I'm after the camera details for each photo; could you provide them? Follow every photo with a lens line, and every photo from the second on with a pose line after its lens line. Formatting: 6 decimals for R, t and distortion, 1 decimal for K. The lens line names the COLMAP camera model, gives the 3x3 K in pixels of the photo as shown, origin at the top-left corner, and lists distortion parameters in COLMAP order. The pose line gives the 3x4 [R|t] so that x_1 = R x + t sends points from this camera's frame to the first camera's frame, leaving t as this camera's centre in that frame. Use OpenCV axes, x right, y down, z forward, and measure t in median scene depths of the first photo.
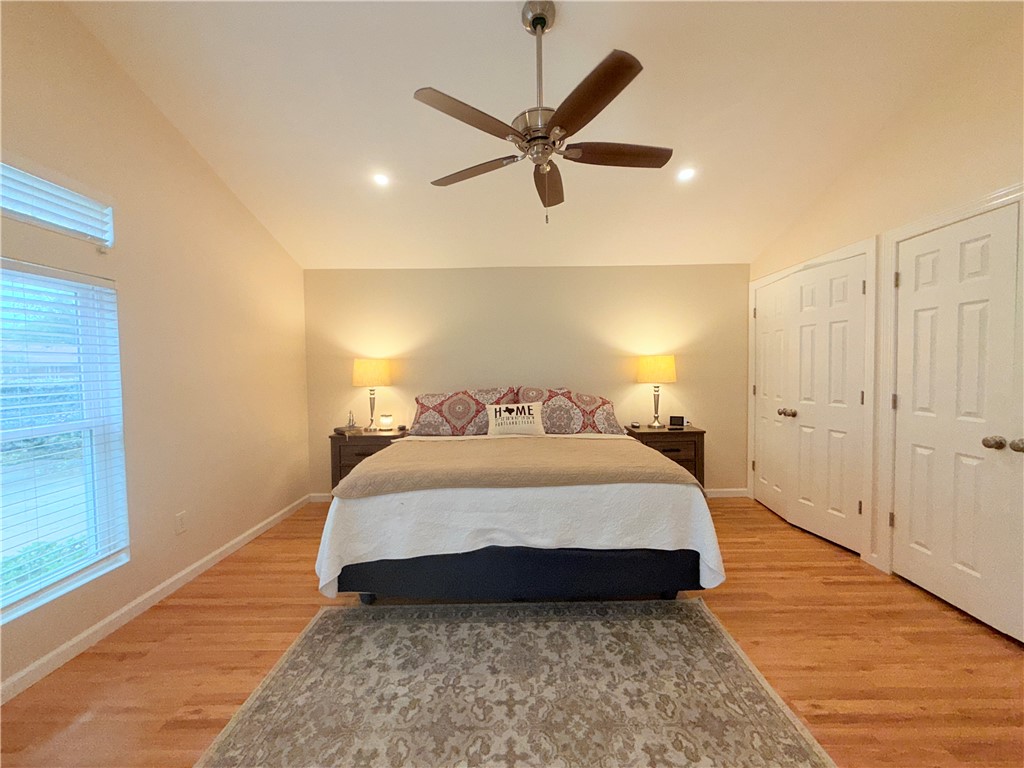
lens RADIAL K [[405.2, 0, 510.5], [0, 405.2, 384.0], [0, 0, 1]] dist [-0.000421, 0.000326]
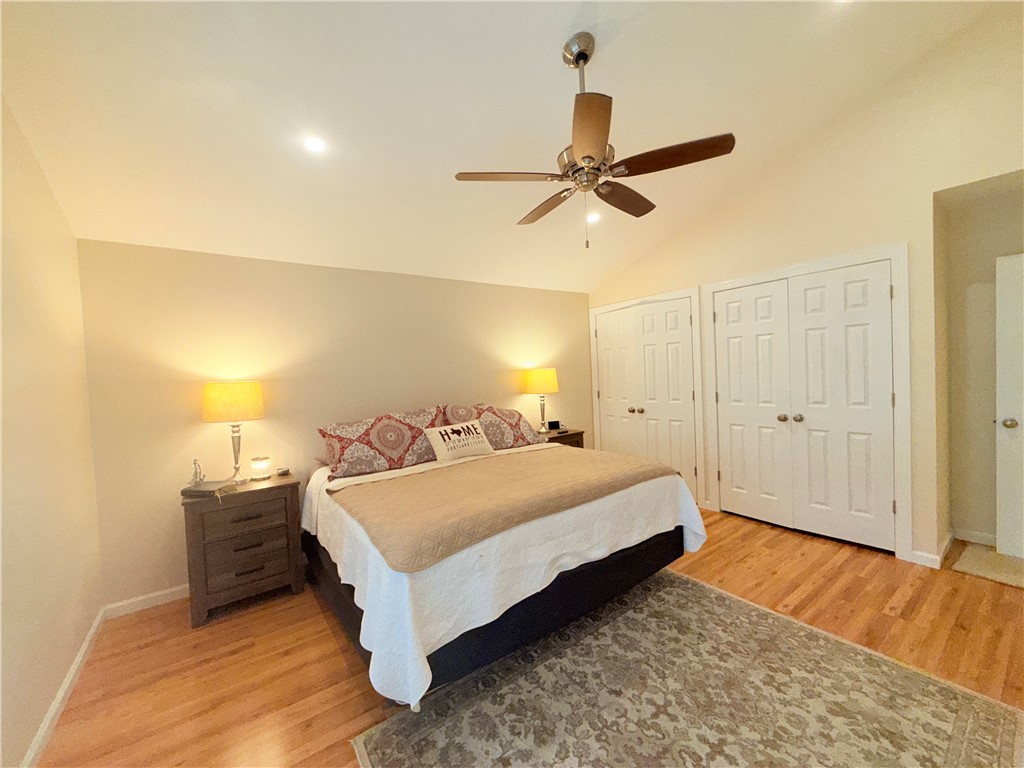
lens RADIAL K [[405.2, 0, 510.5], [0, 405.2, 384.0], [0, 0, 1]] dist [-0.000421, 0.000326]
pose [[0.808980, -0.042540, 0.586295, -0.677957], [0.056952, 0.998358, -0.006145, -0.048394], [-0.585071, 0.038361, 0.810075, 0.268931]]
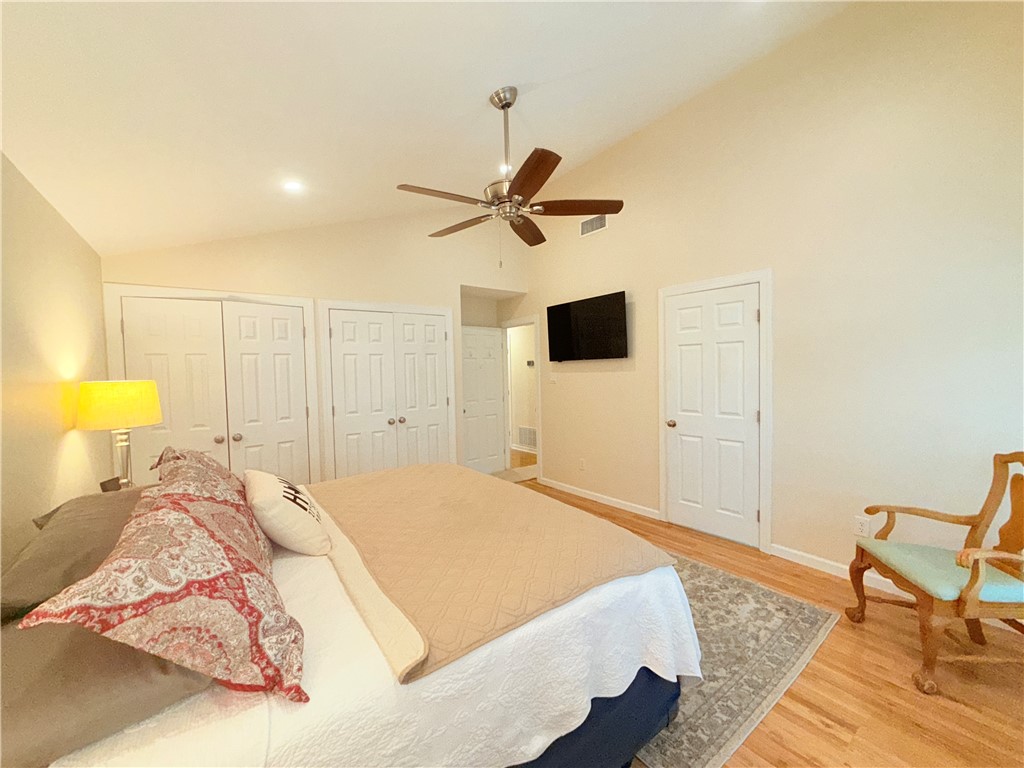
lens RADIAL K [[405.2, 0, 510.5], [0, 405.2, 384.0], [0, 0, 1]] dist [-0.000421, 0.000326]
pose [[-0.583845, -0.000723, 0.811865, -0.855150], [0.063442, 0.996901, 0.046512, -0.106743], [-0.809383, 0.078662, -0.581989, 1.625706]]
